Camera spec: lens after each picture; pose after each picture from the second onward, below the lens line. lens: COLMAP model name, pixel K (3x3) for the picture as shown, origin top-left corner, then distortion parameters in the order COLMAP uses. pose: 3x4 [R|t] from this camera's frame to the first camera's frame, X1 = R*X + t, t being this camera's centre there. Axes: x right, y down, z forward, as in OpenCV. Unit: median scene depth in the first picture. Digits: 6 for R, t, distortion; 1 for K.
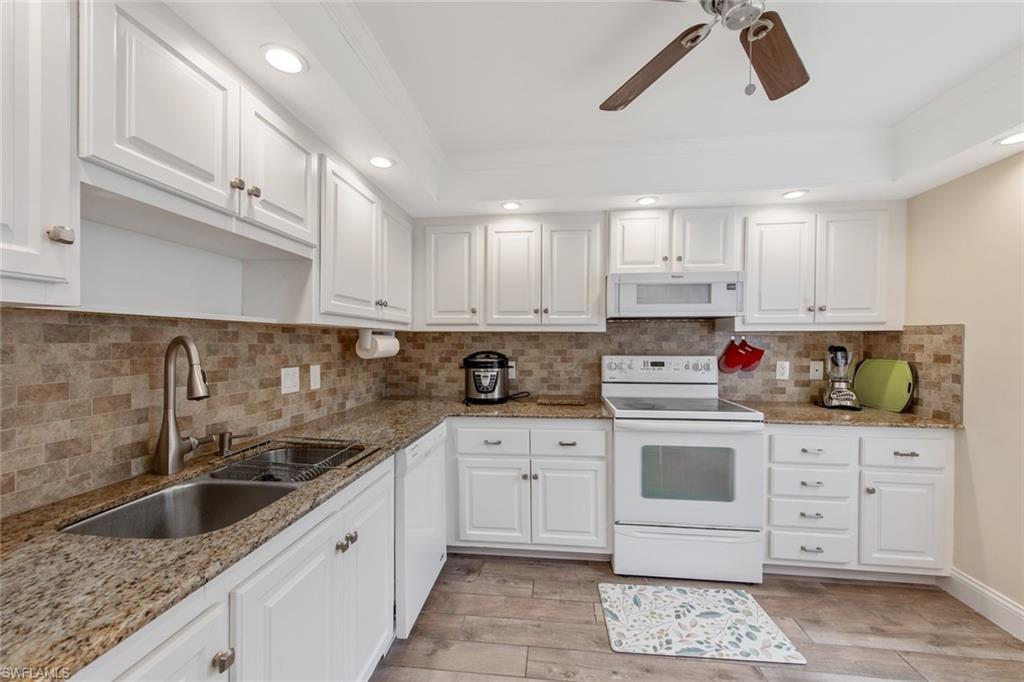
lens RADIAL K [[403.8, 0, 512.0], [0, 403.8, 341.0], [0, 0, 1]] dist [0.003178, -0.000015]
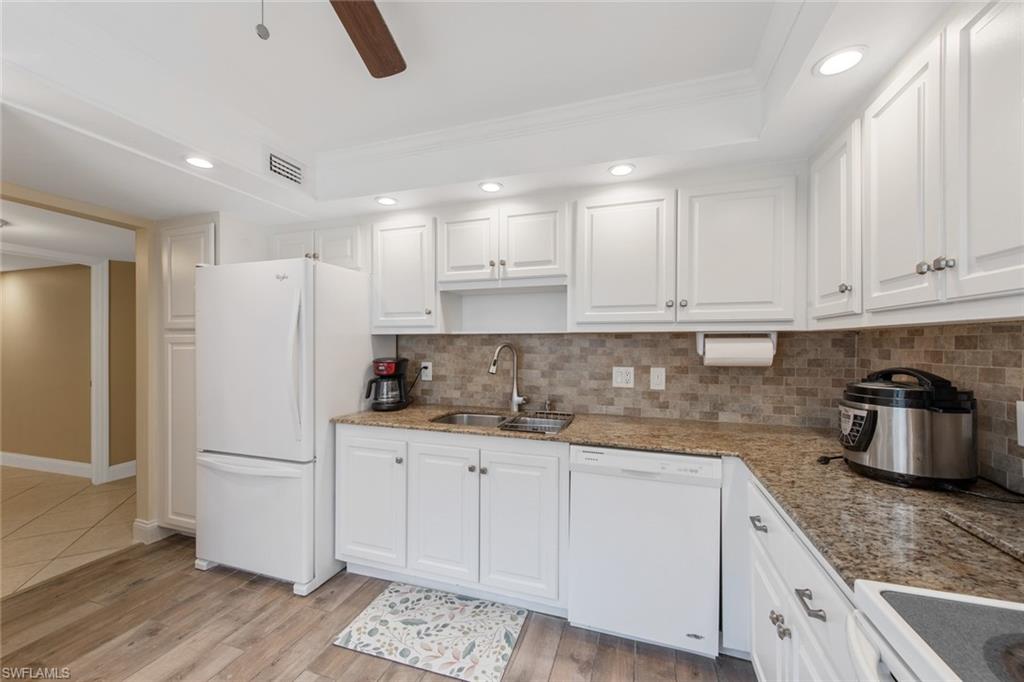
lens RADIAL K [[403.8, 0, 512.0], [0, 403.8, 341.0], [0, 0, 1]] dist [0.003178, -0.000015]
pose [[-0.236030, -0.005899, -0.971728, 0.752635], [0.001073, 0.999979, -0.006331, -0.005656], [0.971745, -0.002538, -0.236019, 1.005294]]
